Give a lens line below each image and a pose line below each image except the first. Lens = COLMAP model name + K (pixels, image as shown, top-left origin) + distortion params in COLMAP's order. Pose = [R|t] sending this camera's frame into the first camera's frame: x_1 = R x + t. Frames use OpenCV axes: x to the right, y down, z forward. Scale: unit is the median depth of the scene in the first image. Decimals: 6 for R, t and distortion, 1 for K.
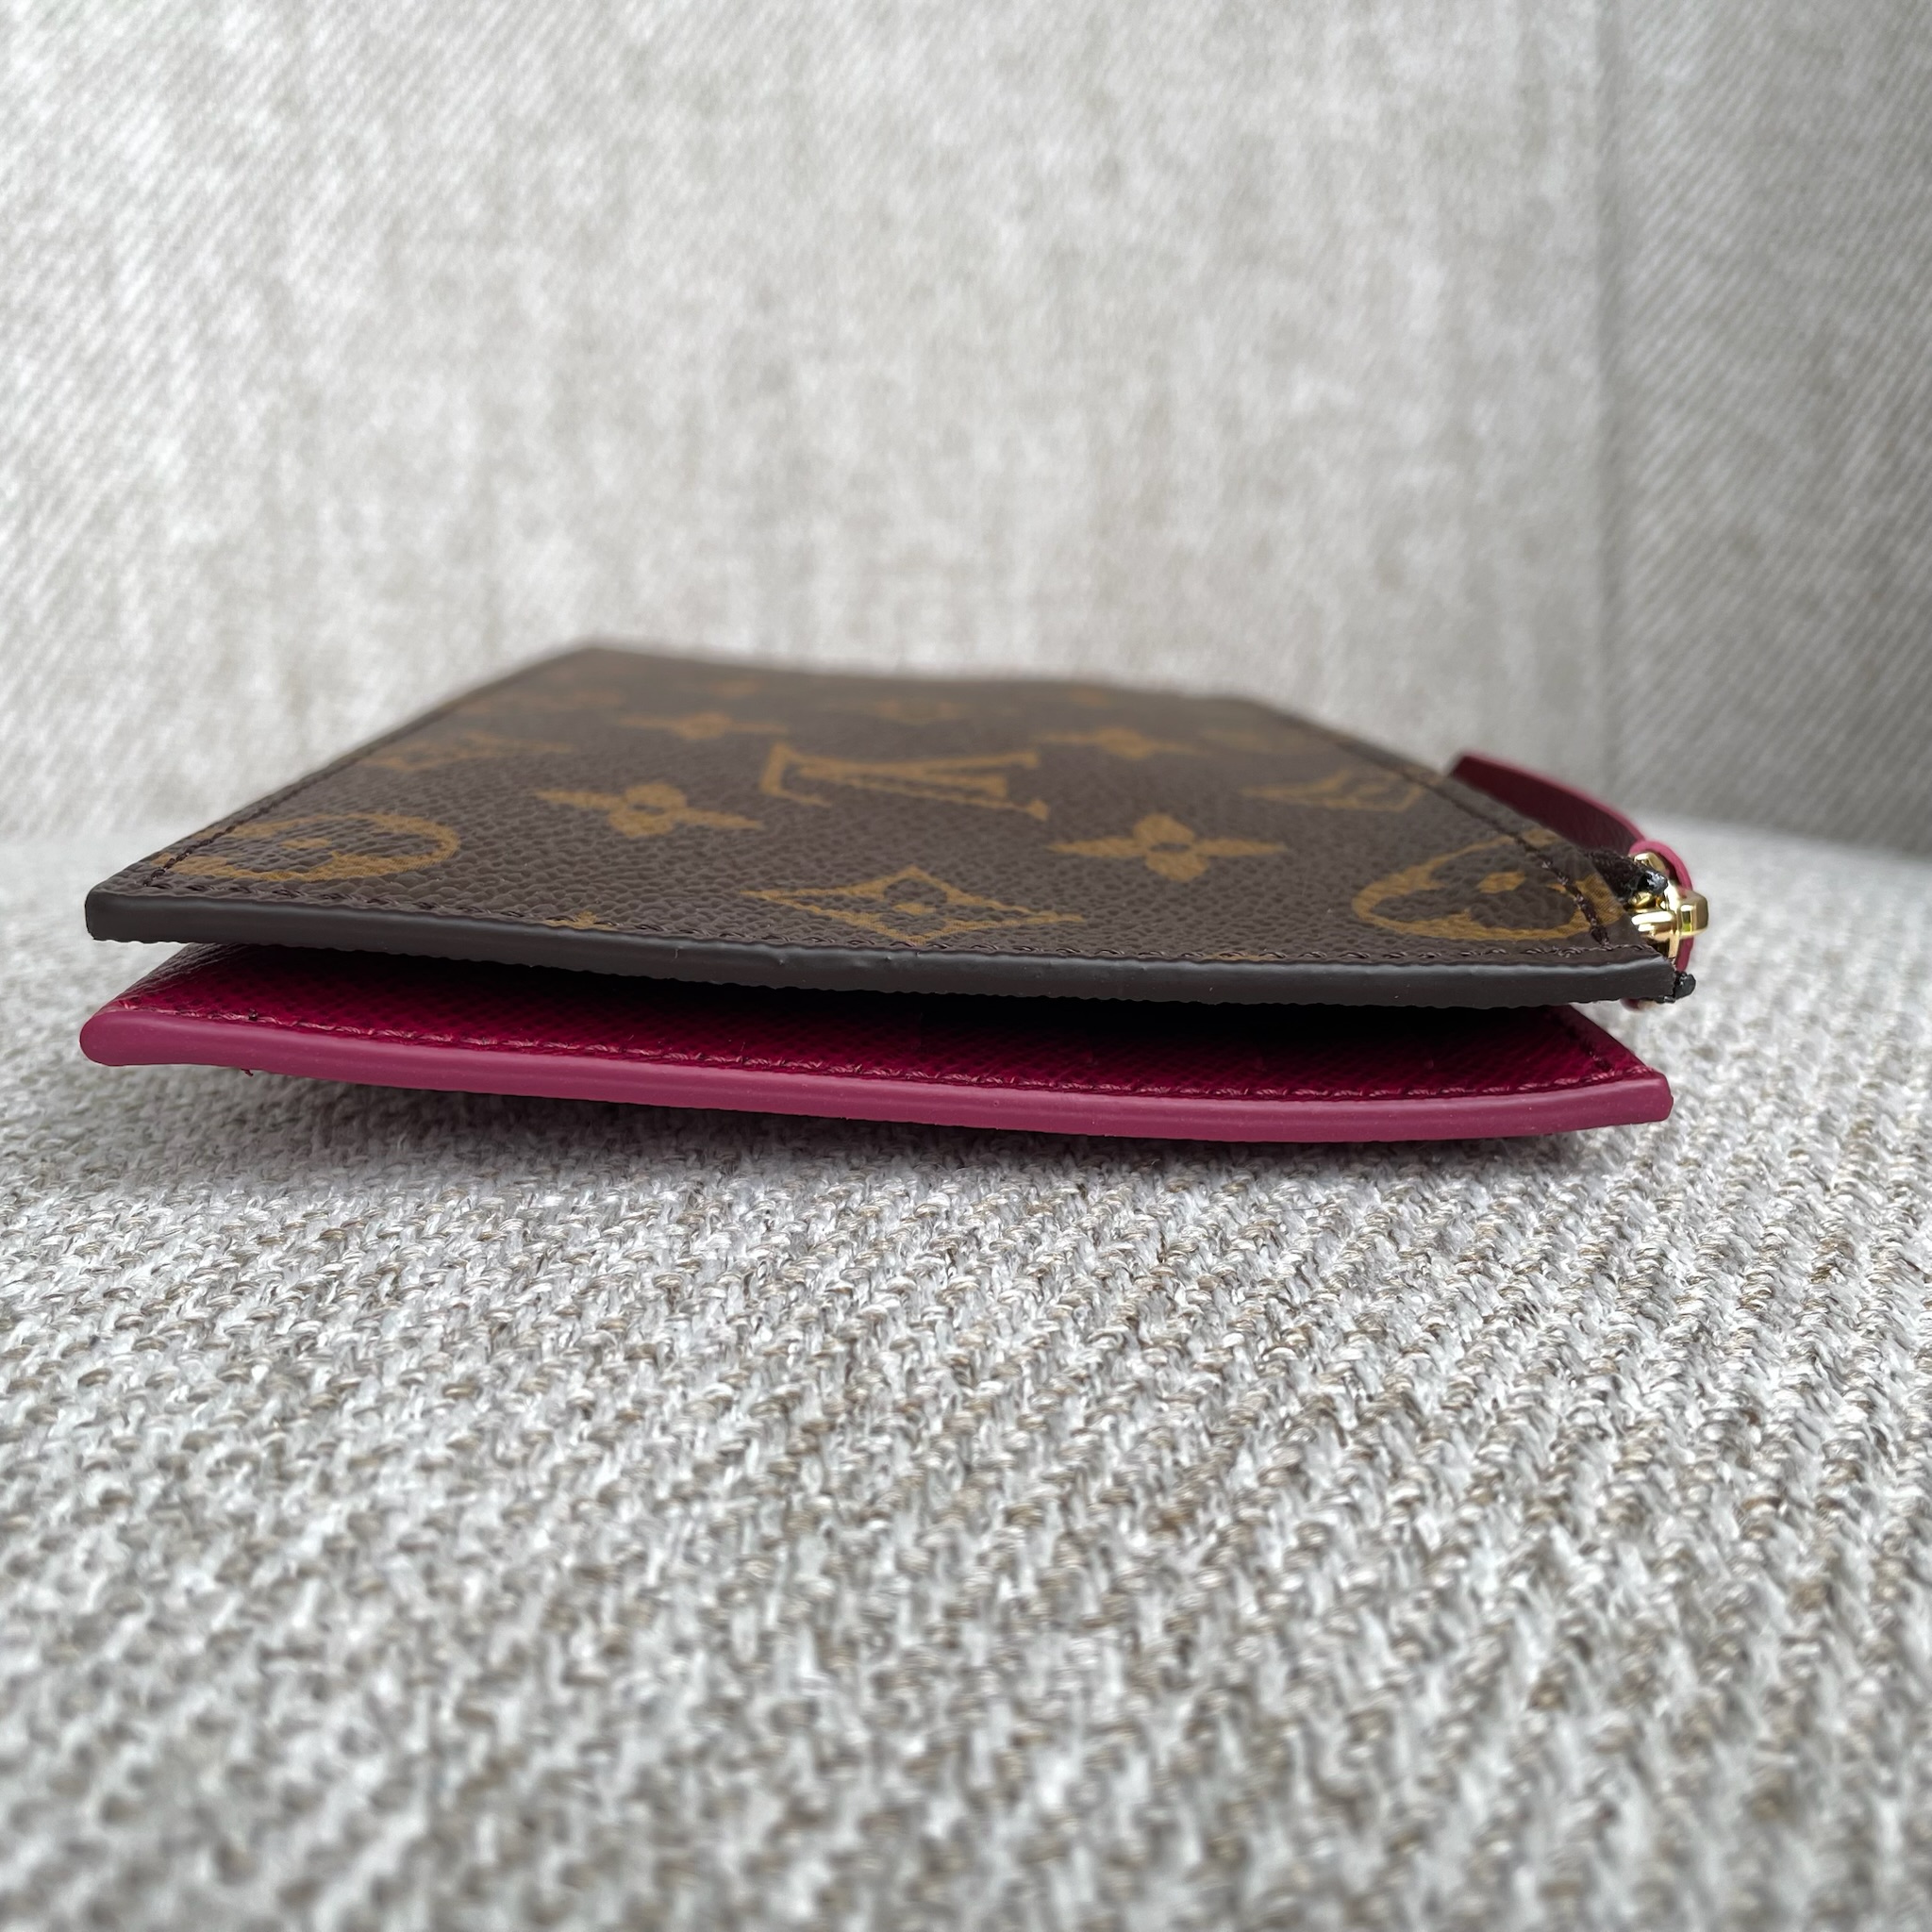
lens RADIAL K [[2118.5, 0, 966.0], [0, 2118.5, 966.0], [0, 0, 1]] dist [0.045591, -0.148141]
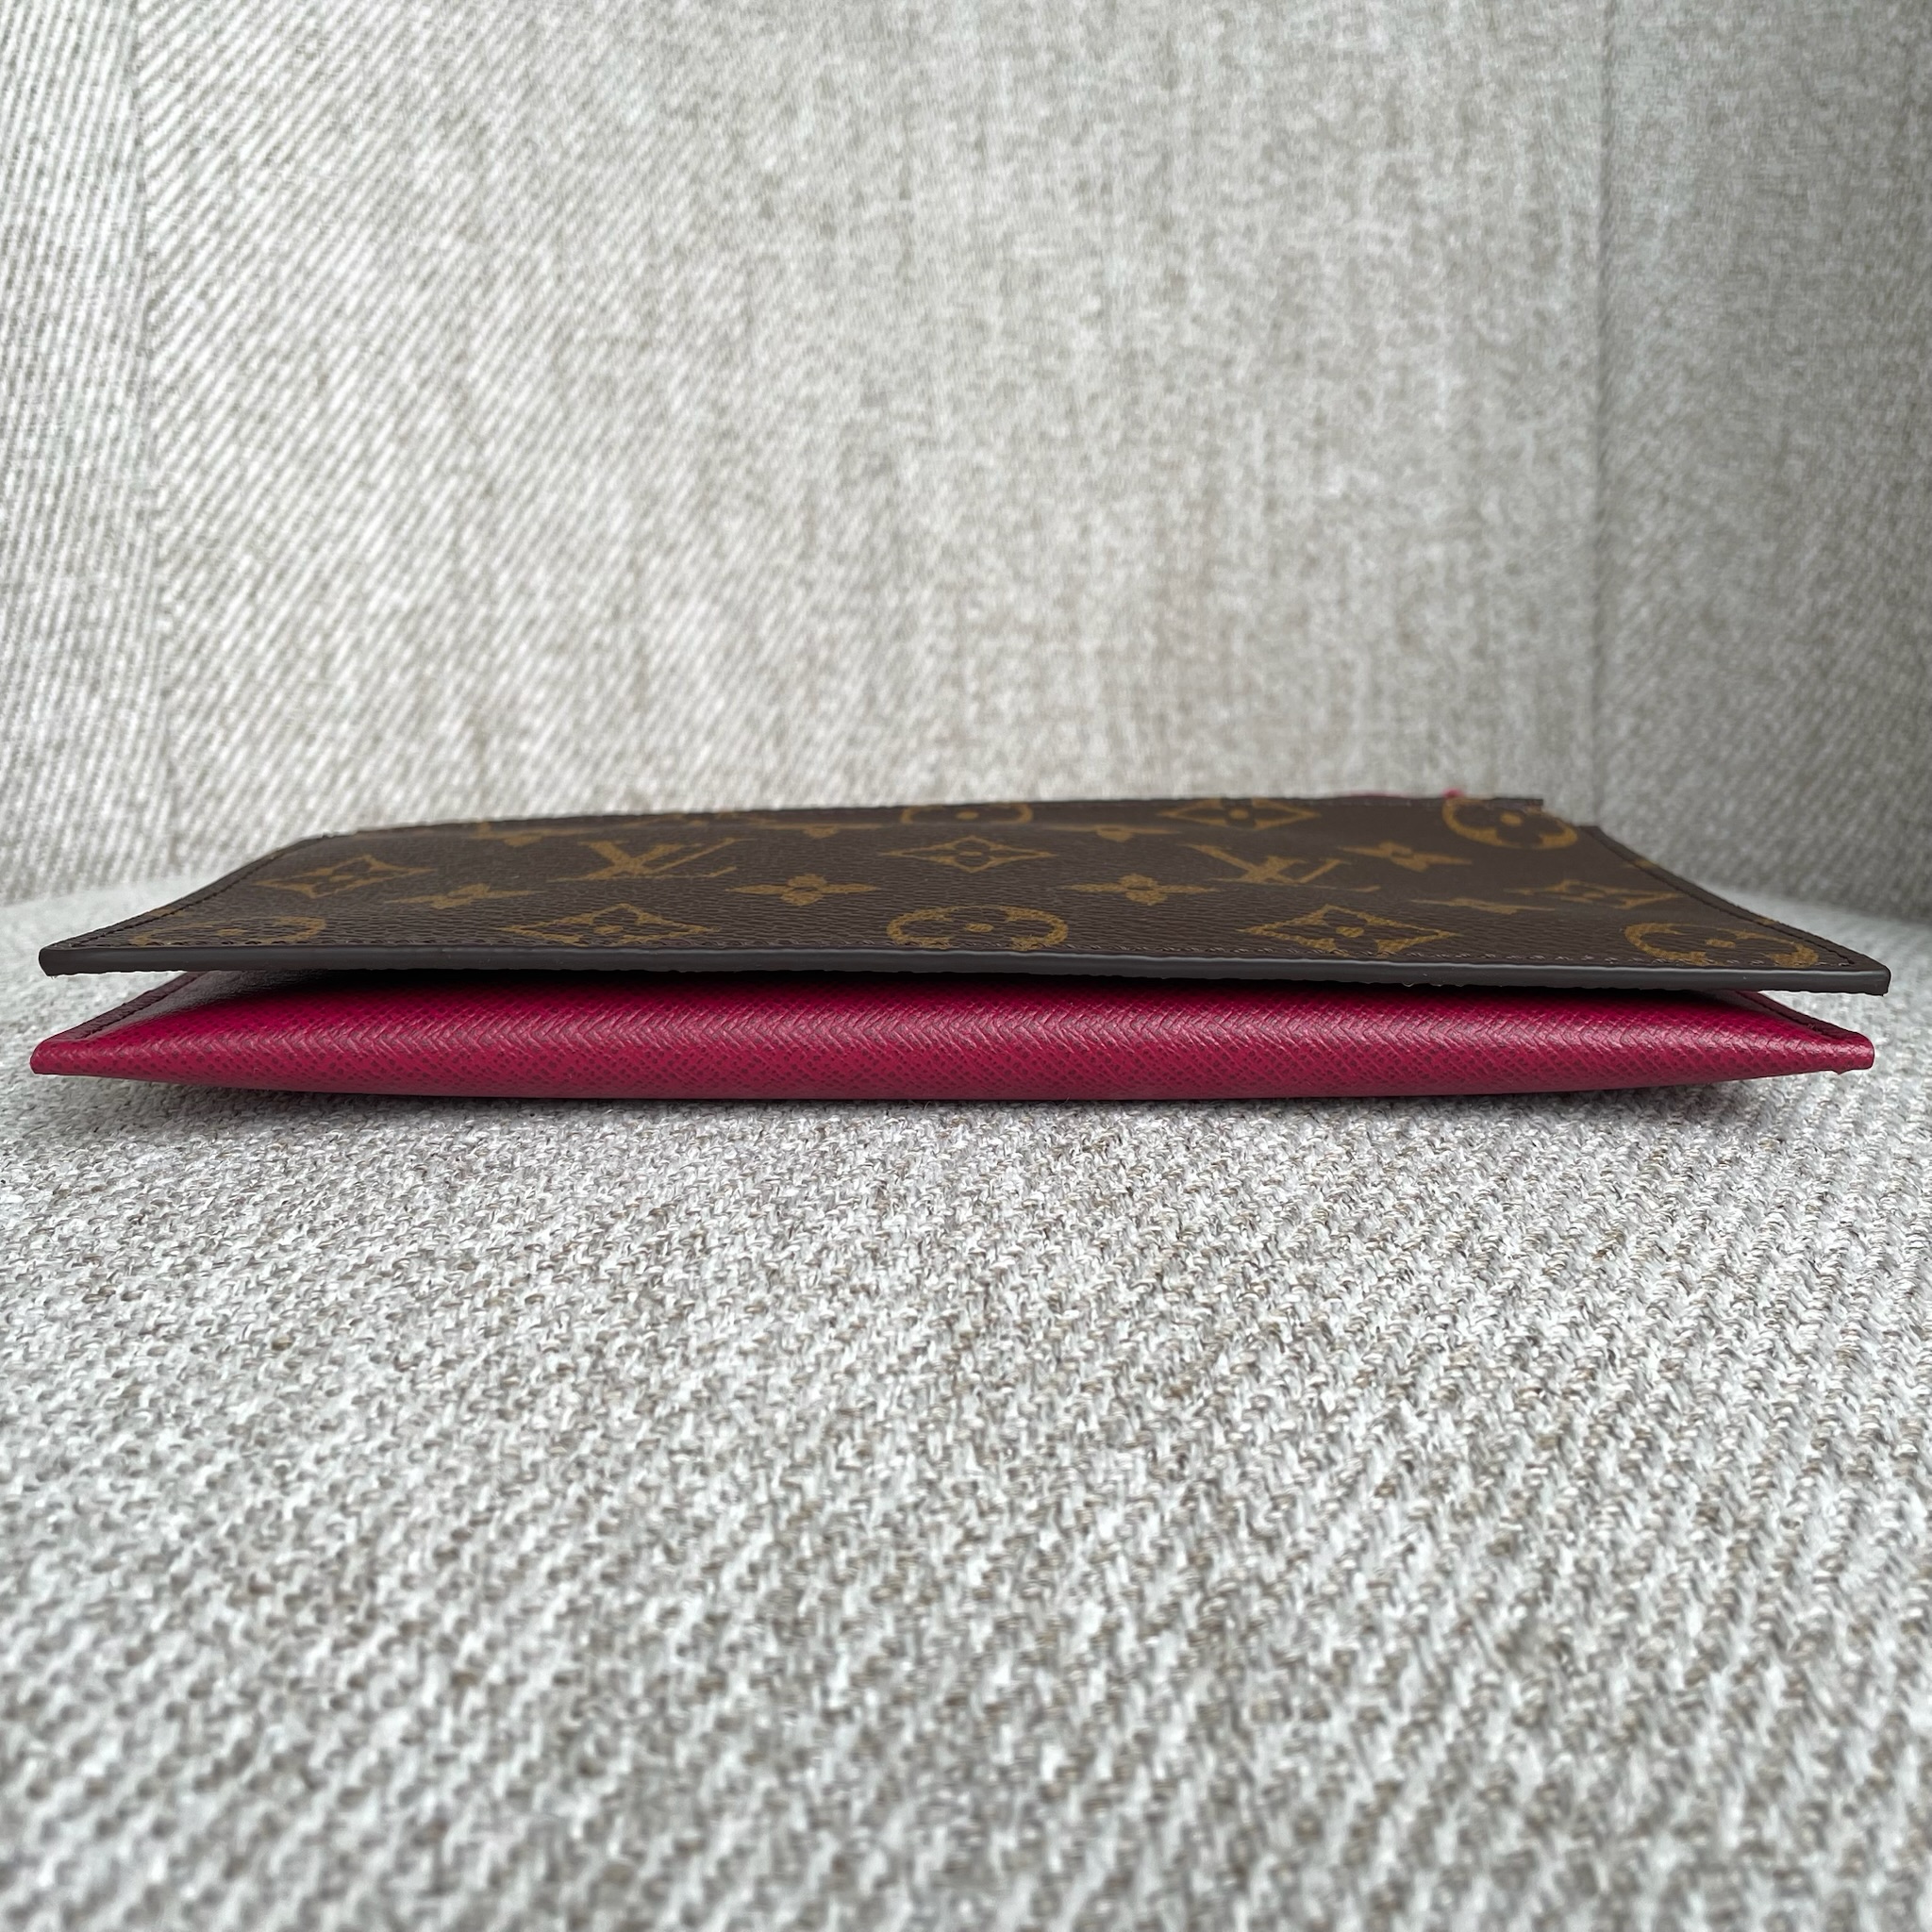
lens RADIAL K [[2078.9, 0, 945.7], [0, 2078.9, 949.5], [0, 0, 1]] dist [0.061370, -0.136260]
pose [[0.999135, 0.011489, -0.039962, -0.024870], [-0.010986, 0.999858, 0.012779, -0.105664], [0.040103, -0.012329, 0.999119, -0.624784]]
